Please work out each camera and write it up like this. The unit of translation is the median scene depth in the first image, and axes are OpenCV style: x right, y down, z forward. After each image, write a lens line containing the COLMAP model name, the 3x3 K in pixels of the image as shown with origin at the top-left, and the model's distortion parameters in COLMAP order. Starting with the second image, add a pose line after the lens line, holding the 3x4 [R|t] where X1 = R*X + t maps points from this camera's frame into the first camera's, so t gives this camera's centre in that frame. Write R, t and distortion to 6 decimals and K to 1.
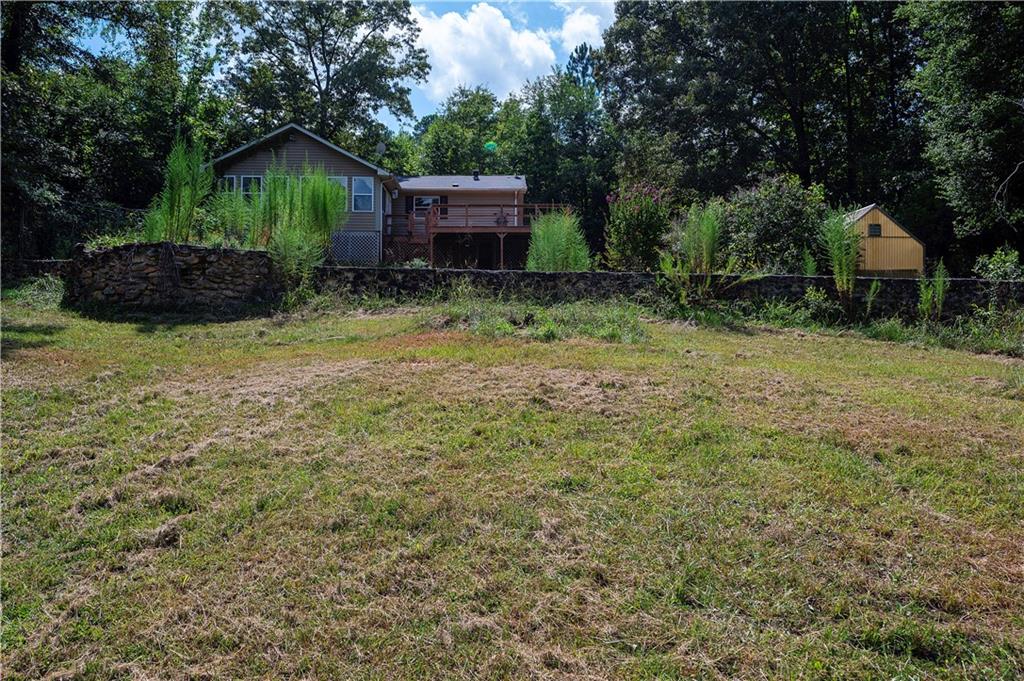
lens RADIAL K [[712.4, 0, 511.2], [0, 712.4, 339.1], [0, 0, 1]] dist [-0.000895, -0.000341]
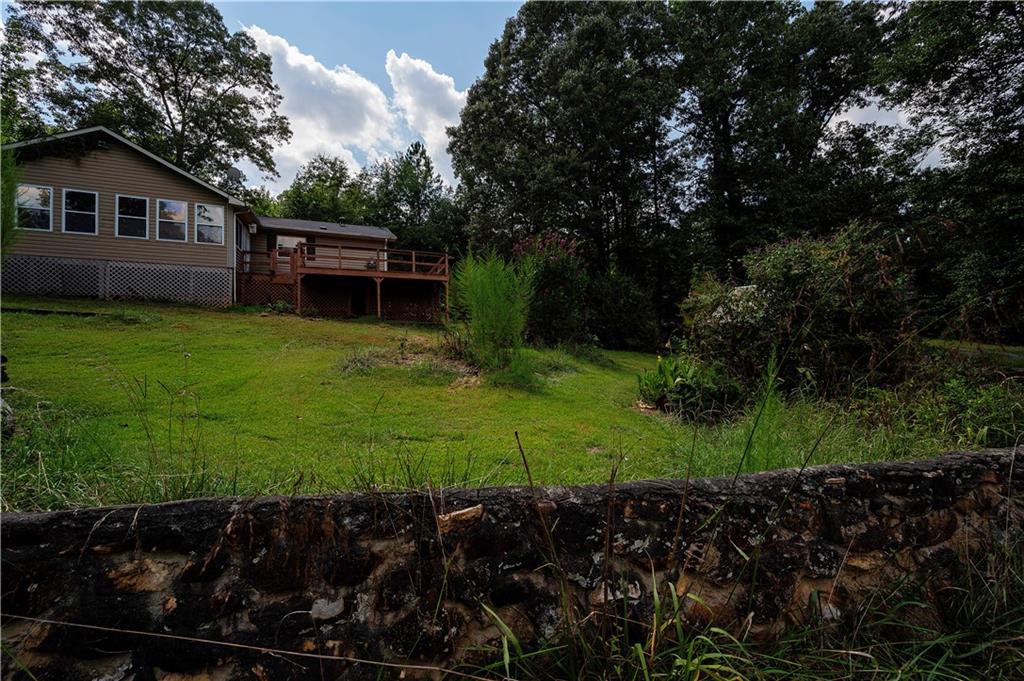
lens RADIAL K [[404.5, 0, 513.8], [0, 404.5, 340.7], [0, 0, 1]] dist [0.001438, 0.000828]
pose [[0.924353, -0.006927, 0.381477, -0.051788], [0.006774, 0.999976, 0.001744, -0.056531], [-0.381479, 0.000972, 0.924377, 0.382245]]
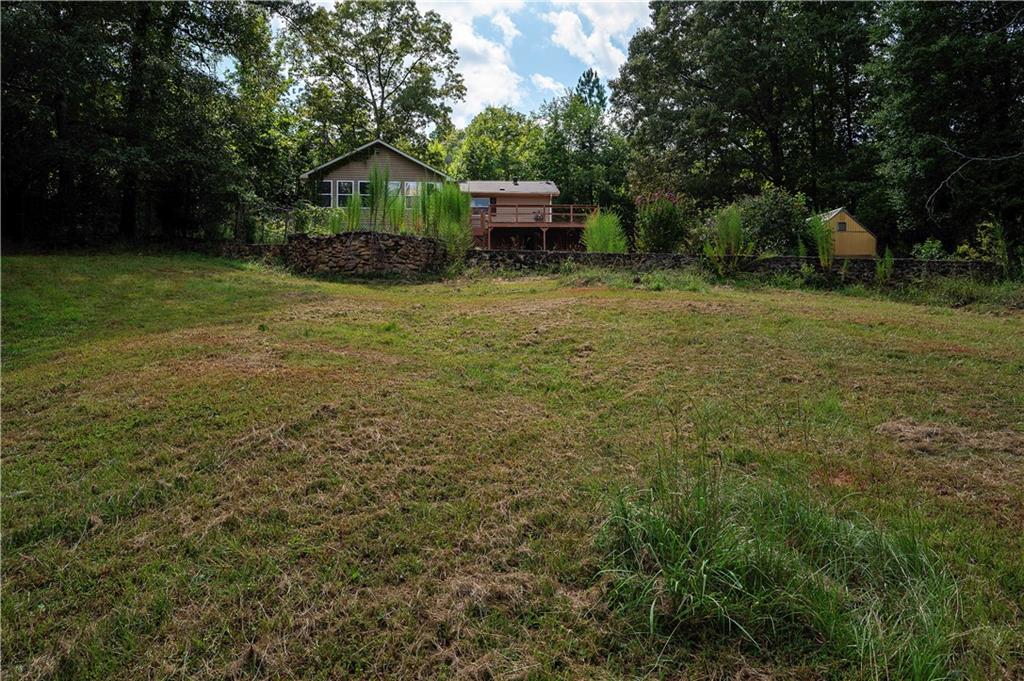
lens RADIAL K [[632.1, 0, 516.8], [0, 632.1, 338.0], [0, 0, 1]] dist [-0.003262, 0.000366]
pose [[0.999731, 0.001809, 0.023127, -0.083395], [-0.002350, 0.999724, 0.023369, 0.020733], [-0.023078, -0.023417, 0.999459, -0.123435]]
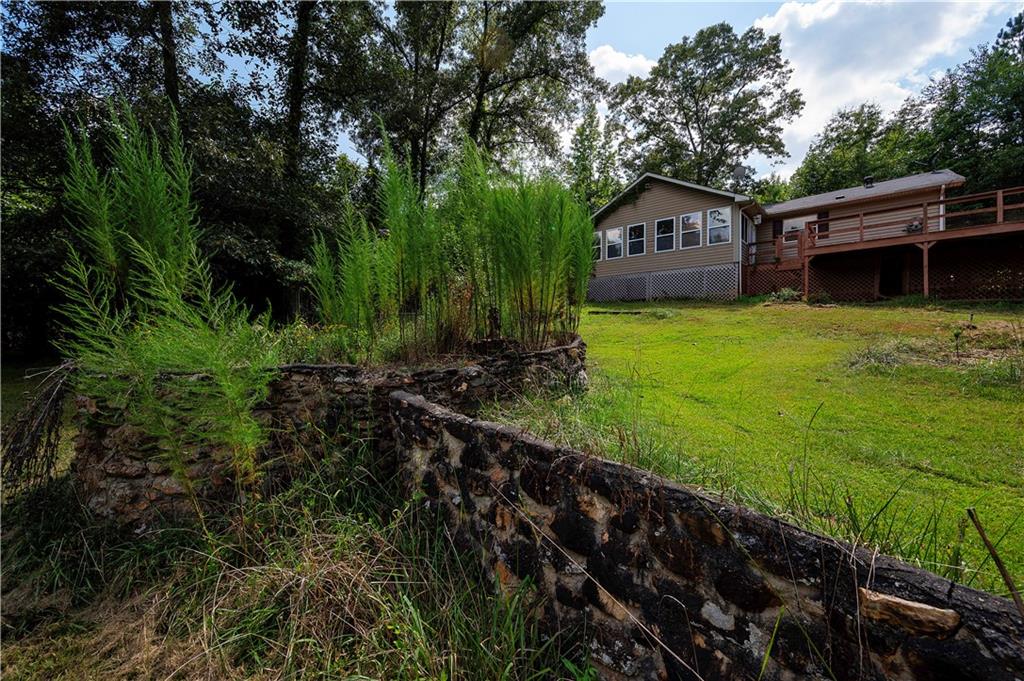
lens RADIAL K [[404.5, 0, 510.7], [0, 404.5, 337.7], [0, 0, 1]] dist [0.001438, 0.000828]
pose [[0.735554, -0.005621, -0.677442, -0.042697], [0.014619, 0.999864, 0.007577, -0.057353], [0.677308, -0.015476, 0.735537, 0.384551]]
